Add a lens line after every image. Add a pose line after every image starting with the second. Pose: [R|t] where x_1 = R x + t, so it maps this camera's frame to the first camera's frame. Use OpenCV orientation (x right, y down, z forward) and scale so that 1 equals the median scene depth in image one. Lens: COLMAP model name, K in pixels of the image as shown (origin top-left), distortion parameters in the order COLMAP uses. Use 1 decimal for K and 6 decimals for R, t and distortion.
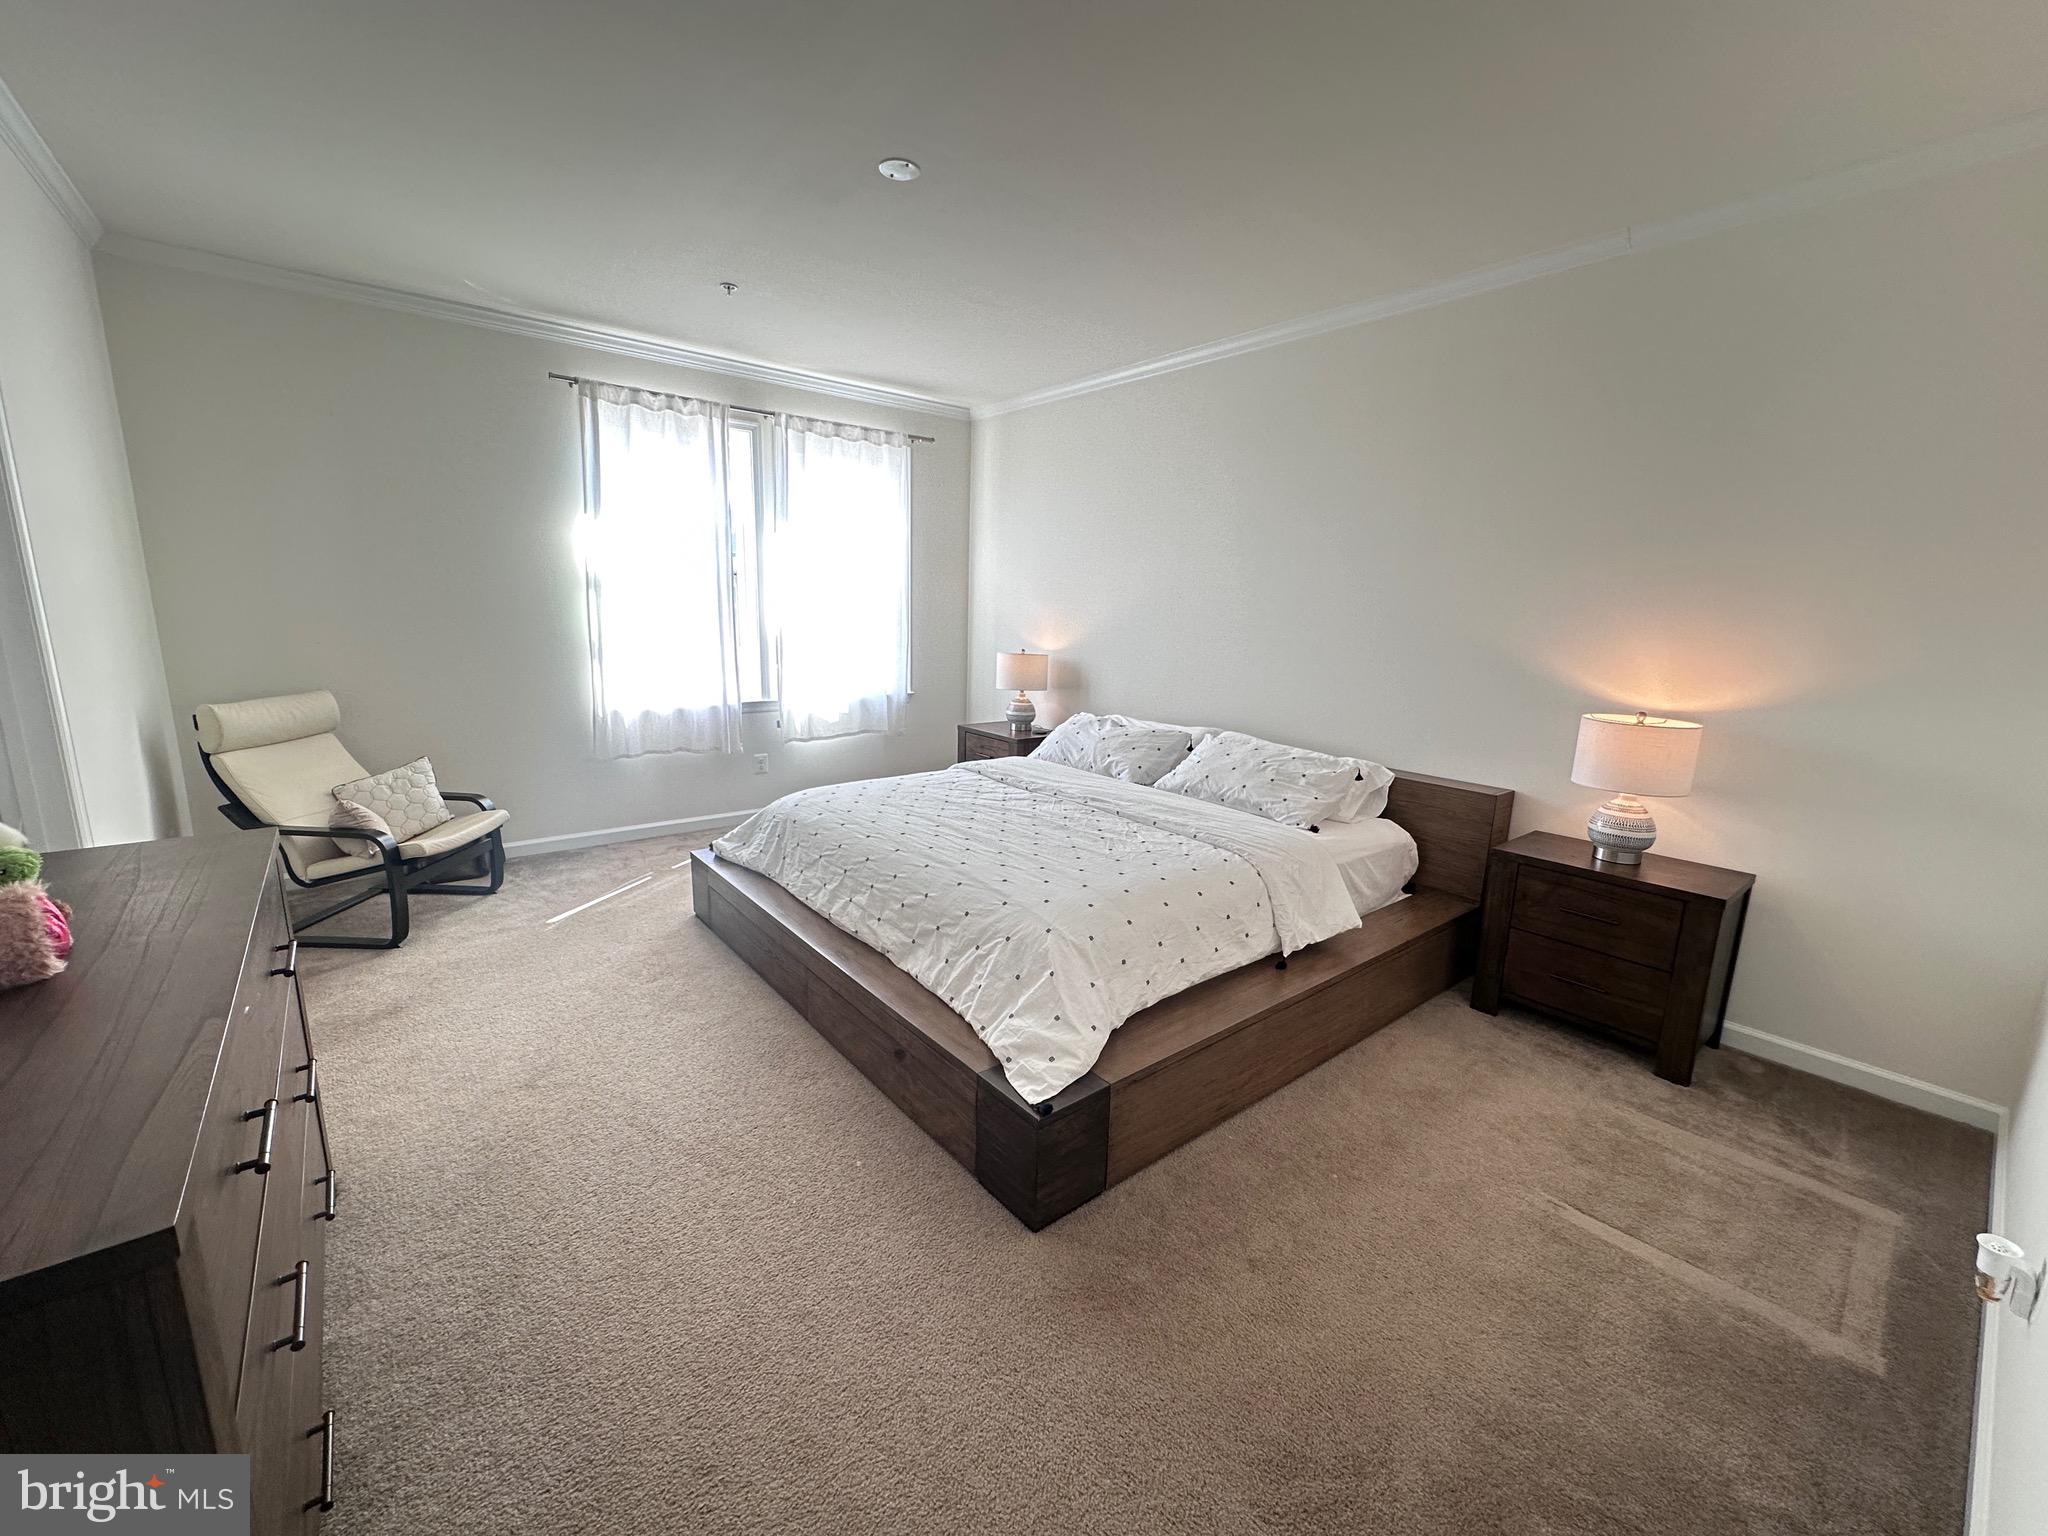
lens RADIAL K [[815.9, 0, 1025.3], [0, 815.9, 764.5], [0, 0, 1]] dist [-0.001959, 0.000322]
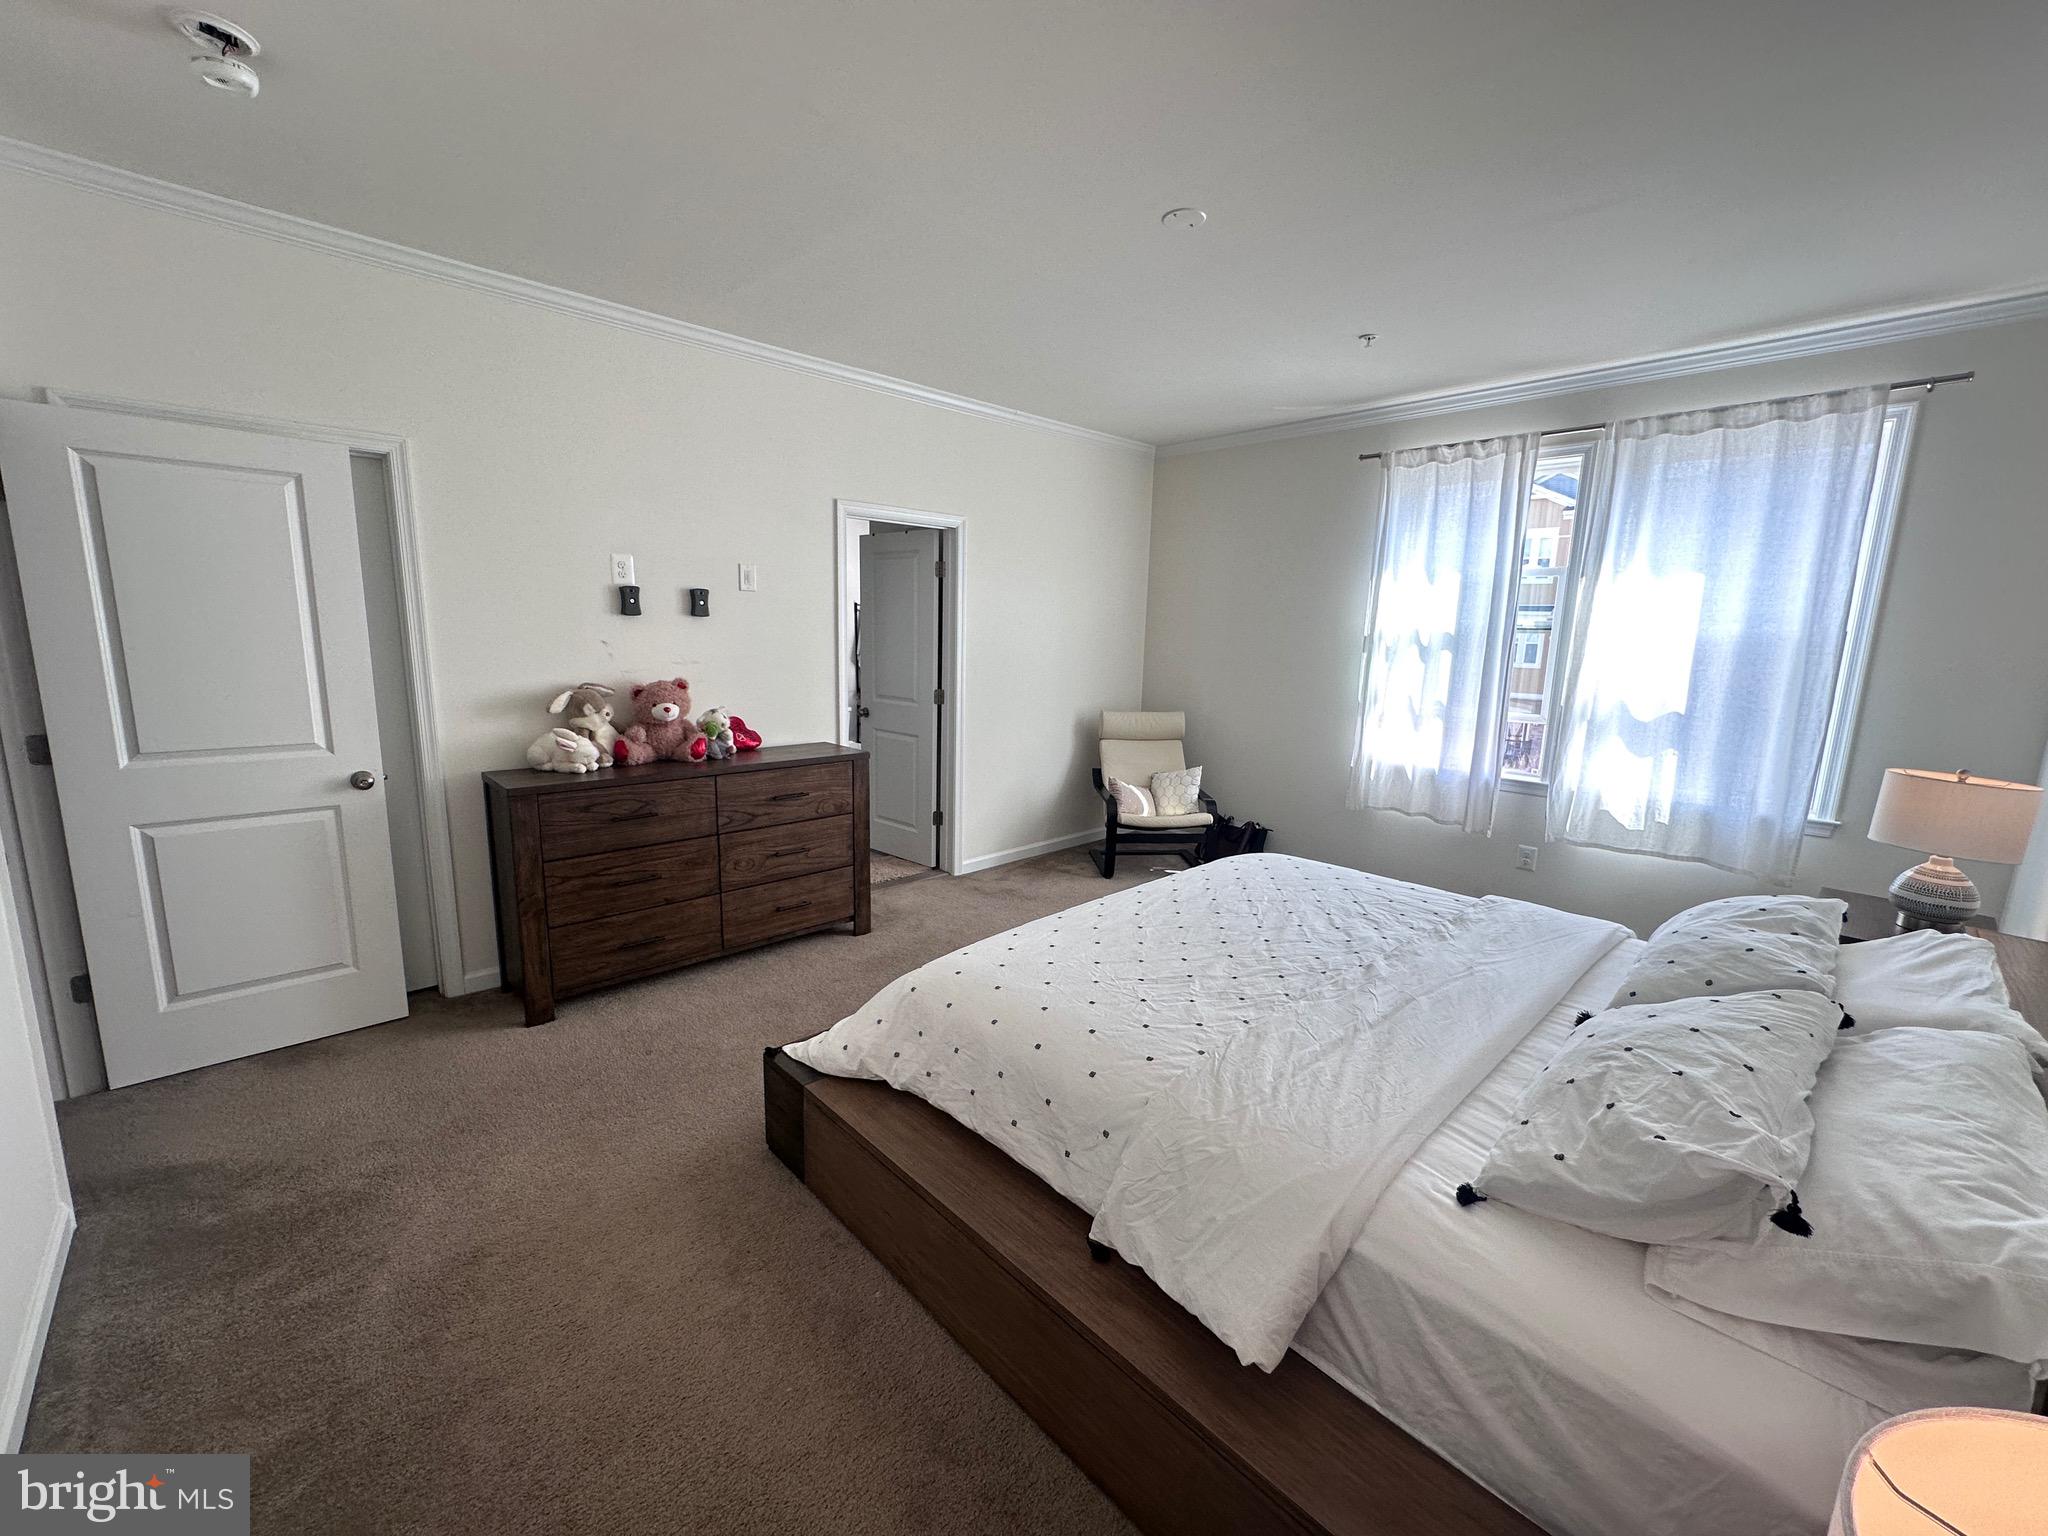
lens RADIAL K [[815.9, 0, 1023.8], [0, 815.9, 758.0], [0, 0, 1]] dist [-0.001959, 0.000322]
pose [[0.072789, 0.132360, -0.988525, 0.532697], [-0.215560, 0.969815, 0.113982, -0.101780], [0.973774, 0.204790, 0.099123, 0.507747]]
